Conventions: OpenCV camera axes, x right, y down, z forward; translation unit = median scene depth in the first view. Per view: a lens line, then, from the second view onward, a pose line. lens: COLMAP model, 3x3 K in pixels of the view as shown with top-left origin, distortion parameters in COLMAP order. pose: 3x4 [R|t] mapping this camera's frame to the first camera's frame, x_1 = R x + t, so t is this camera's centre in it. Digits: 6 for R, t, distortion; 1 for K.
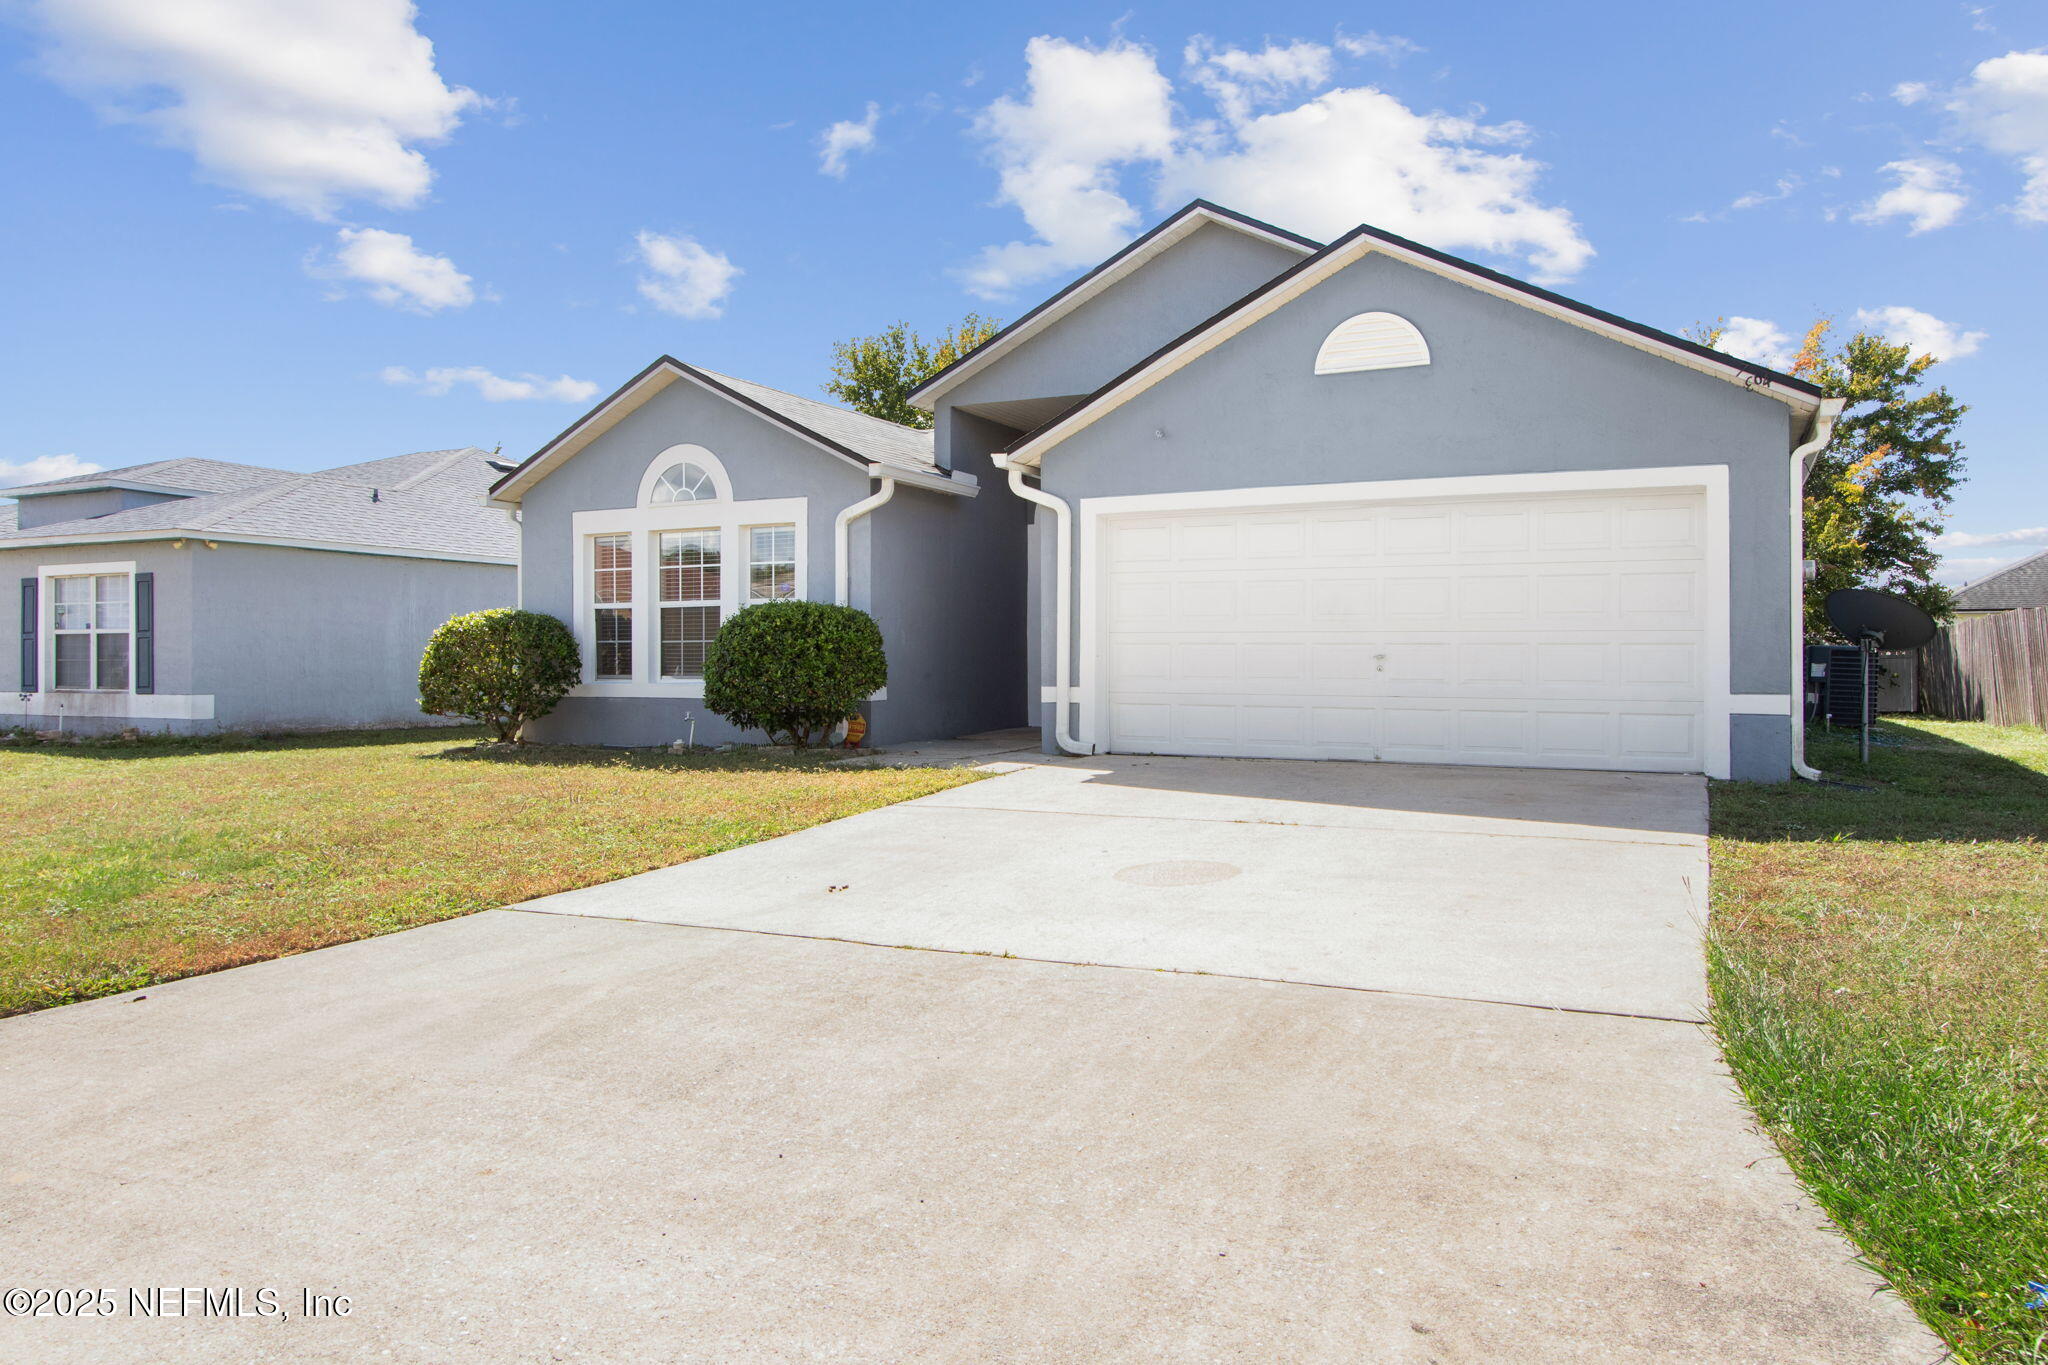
lens RADIAL K [[1443.6, 0, 977.4], [0, 1443.6, 628.4], [0, 0, 1]] dist [0.001216, 0.000333]
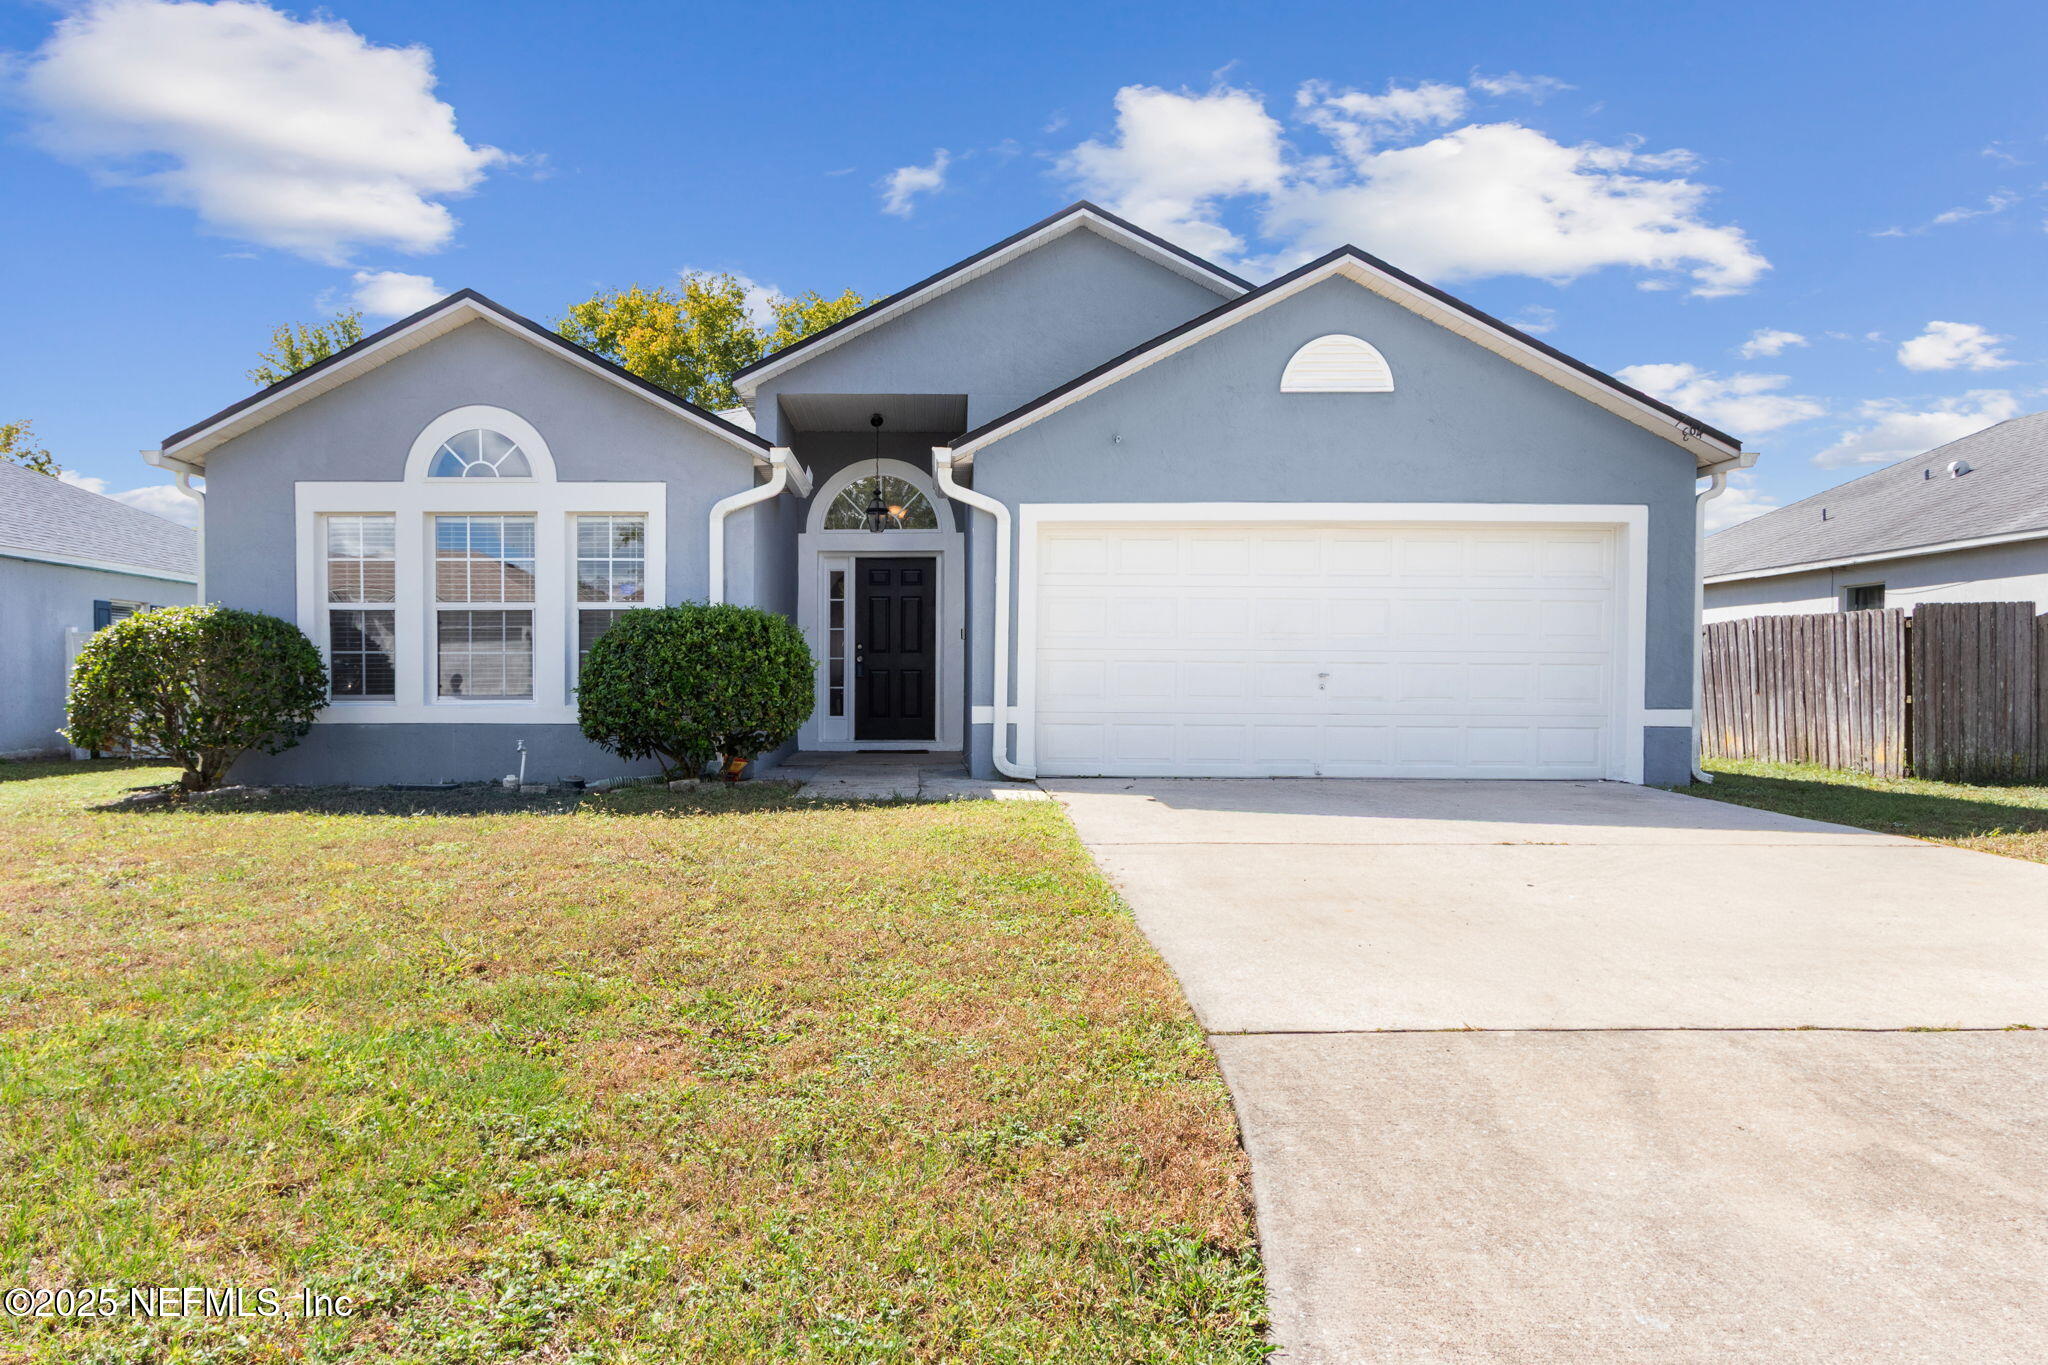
lens RADIAL K [[1367.3, 0, 1073.7], [0, 1367.3, 680.1], [0, 0, 1]] dist [0.008062, 0.002970]
pose [[0.892858, 0.004281, 0.450318, -0.272960], [-0.012285, 0.999814, 0.014853, 0.009495], [-0.450171, -0.018794, 0.892745, 0.187450]]
